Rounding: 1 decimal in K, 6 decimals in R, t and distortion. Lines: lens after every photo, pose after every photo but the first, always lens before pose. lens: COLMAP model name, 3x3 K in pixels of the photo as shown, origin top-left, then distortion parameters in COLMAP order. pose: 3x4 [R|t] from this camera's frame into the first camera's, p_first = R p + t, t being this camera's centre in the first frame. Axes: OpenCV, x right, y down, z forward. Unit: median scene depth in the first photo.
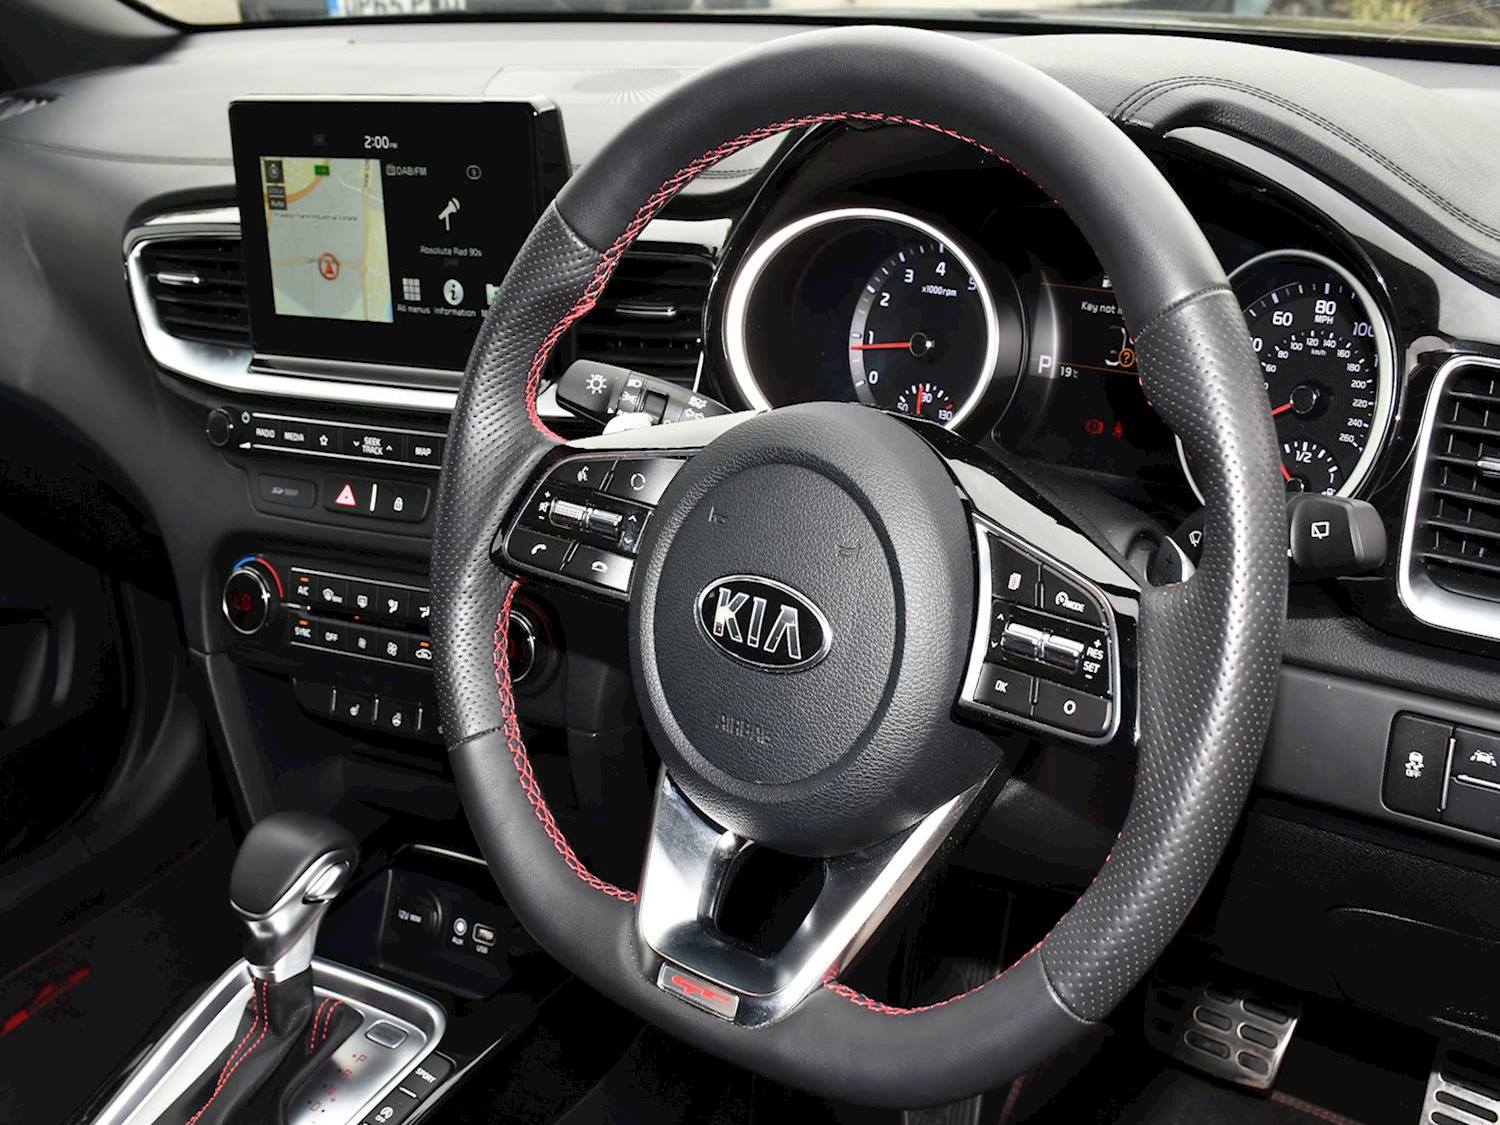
lens RADIAL K [[1700.3, 0, 750.0], [0, 1700.3, 562.5], [0, 0, 1]] dist [-0.025007, 0.225960]
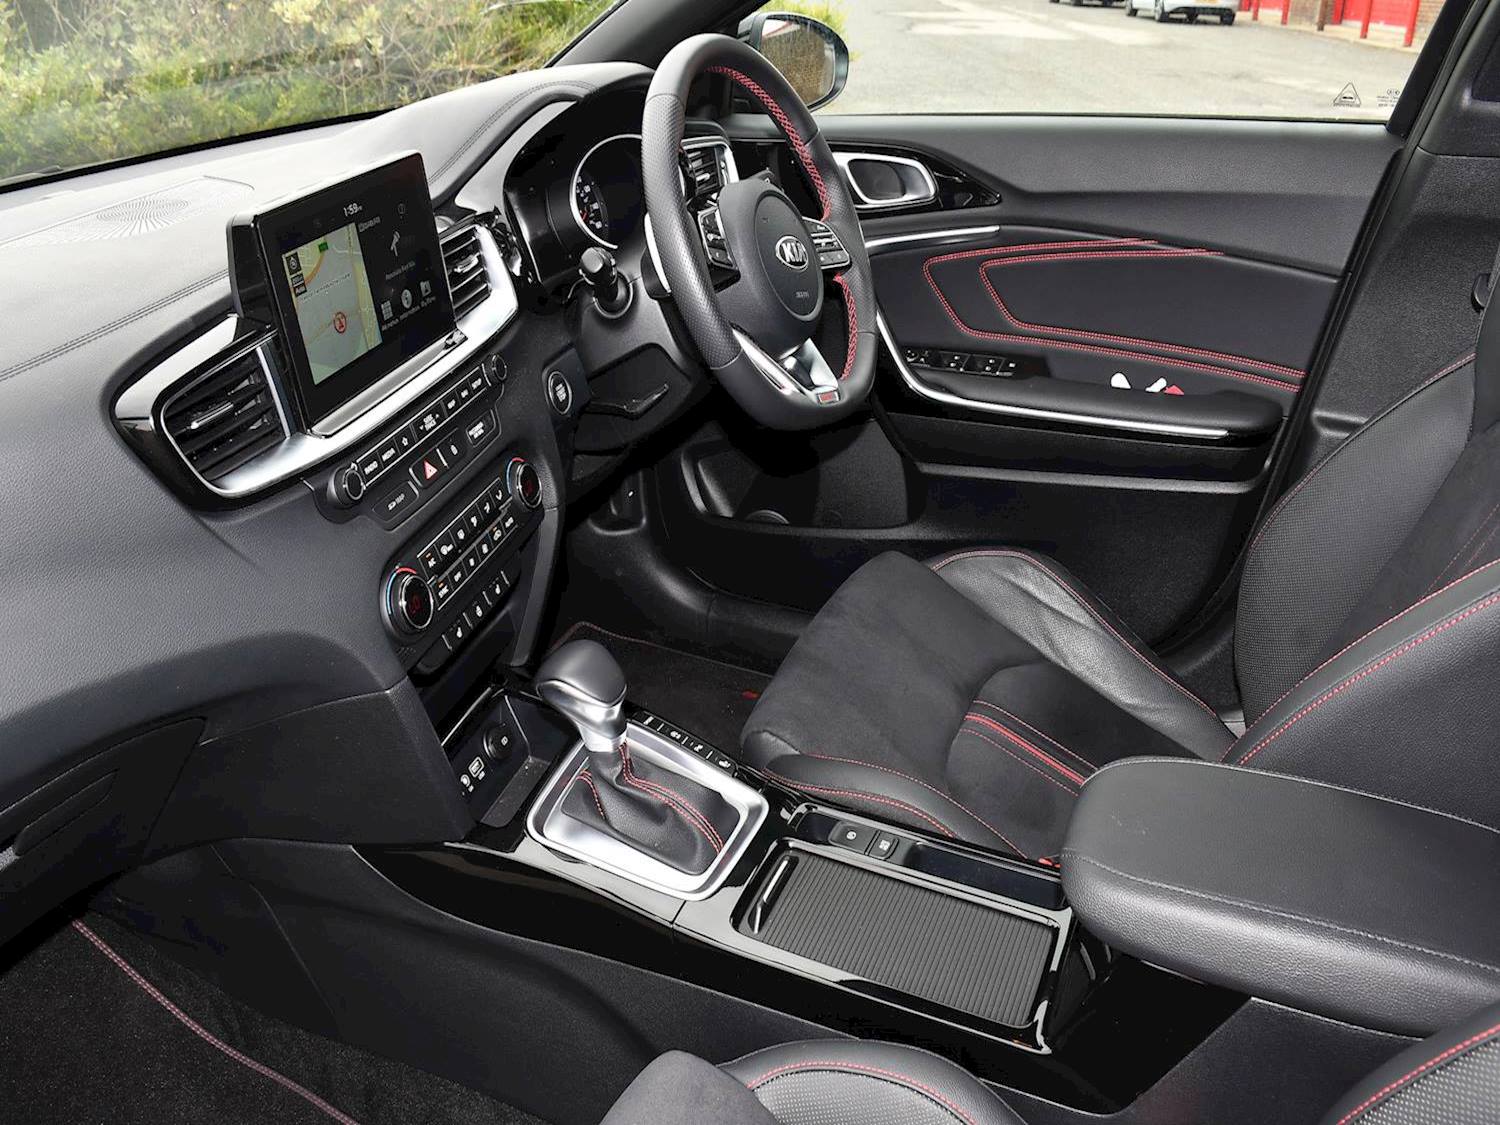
lens RADIAL K [[1177.7, 0, 750.0], [0, 1177.7, 562.5], [0, 0, 1]] dist [-0.000283, 0.002448]
pose [[-0.201574, -0.404896, 0.891867, -1.211229], [0.467281, 0.760503, 0.450870, -0.300677], [-0.860823, 0.507636, 0.035903, 0.812907]]
